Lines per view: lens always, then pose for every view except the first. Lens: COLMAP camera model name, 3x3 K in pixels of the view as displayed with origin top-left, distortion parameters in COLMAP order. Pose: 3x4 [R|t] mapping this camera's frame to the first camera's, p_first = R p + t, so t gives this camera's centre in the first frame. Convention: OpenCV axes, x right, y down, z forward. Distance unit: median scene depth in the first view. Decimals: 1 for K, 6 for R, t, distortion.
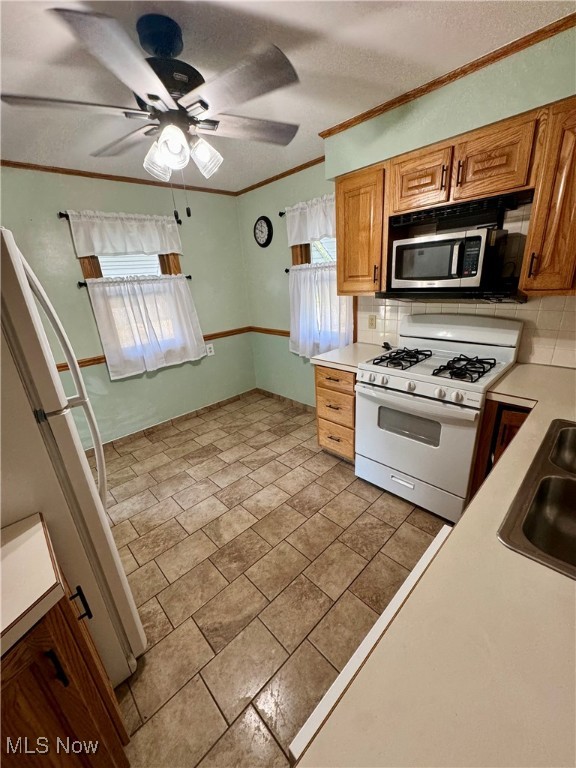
lens RADIAL K [[305.9, 0, 286.2], [0, 305.9, 383.8], [0, 0, 1]] dist [-0.004264, 0.000716]
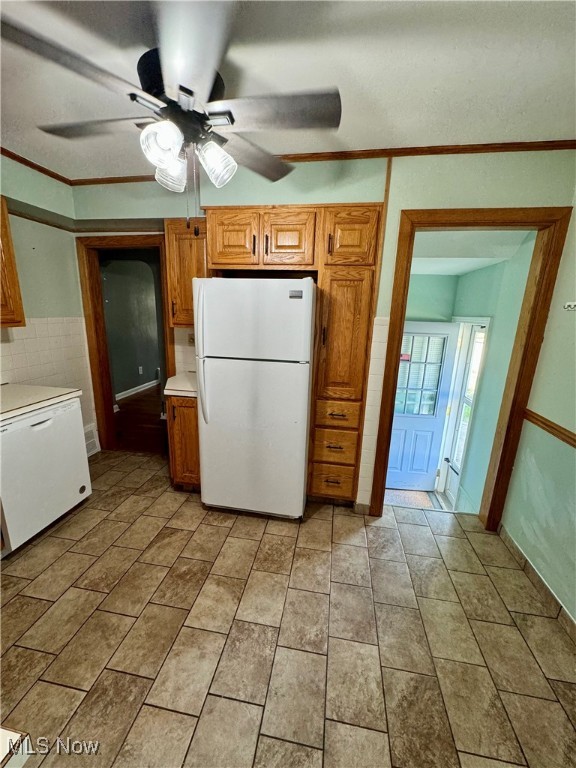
lens RADIAL K [[305.9, 0, 289.0], [0, 305.9, 383.6], [0, 0, 1]] dist [-0.004264, 0.000716]
pose [[-0.796533, 0.182190, -0.576491, 0.024849], [-0.180589, 0.838292, 0.514446, -0.468080], [0.576995, 0.513881, -0.634826, 1.346931]]
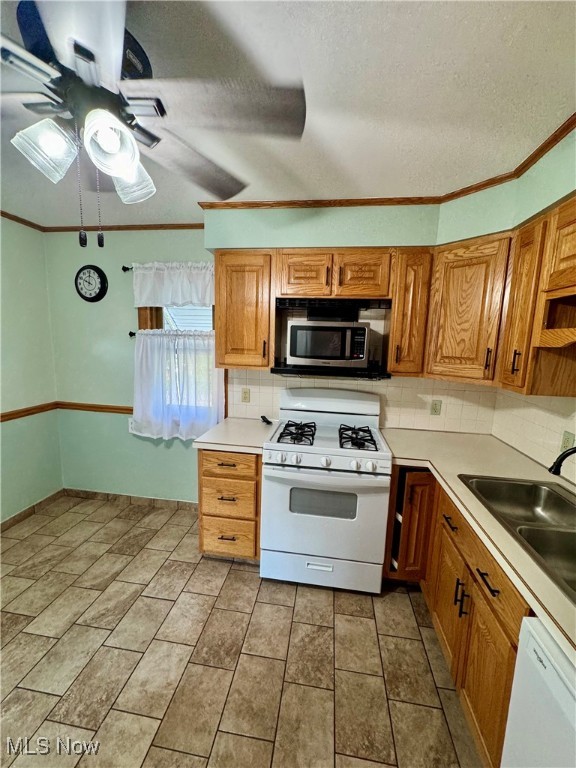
lens RADIAL K [[305.9, 0, 287.9], [0, 305.9, 385.1], [0, 0, 1]] dist [-0.004264, 0.000716]
pose [[0.781212, 0.002206, 0.624262, -0.281431], [0.128265, 0.978091, -0.163969, -0.081154], [-0.610947, 0.208166, 0.763813, 0.244407]]
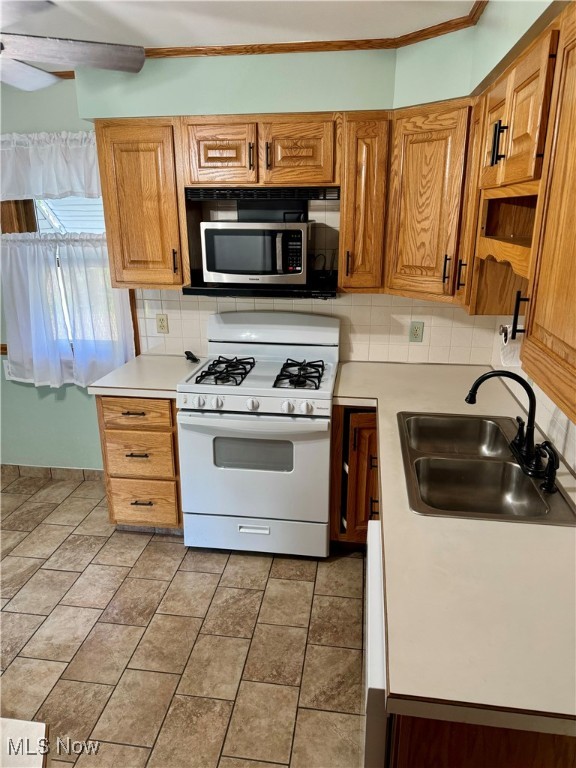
lens RADIAL K [[542.0, 0, 285.1], [0, 542.0, 385.6], [0, 0, 1]] dist [0.047024, -0.057583]
pose [[0.783970, -0.124924, 0.608099, -0.351100], [0.160224, 0.987073, -0.003785, -0.020302], [-0.599766, 0.100399, 0.793852, -0.168425]]
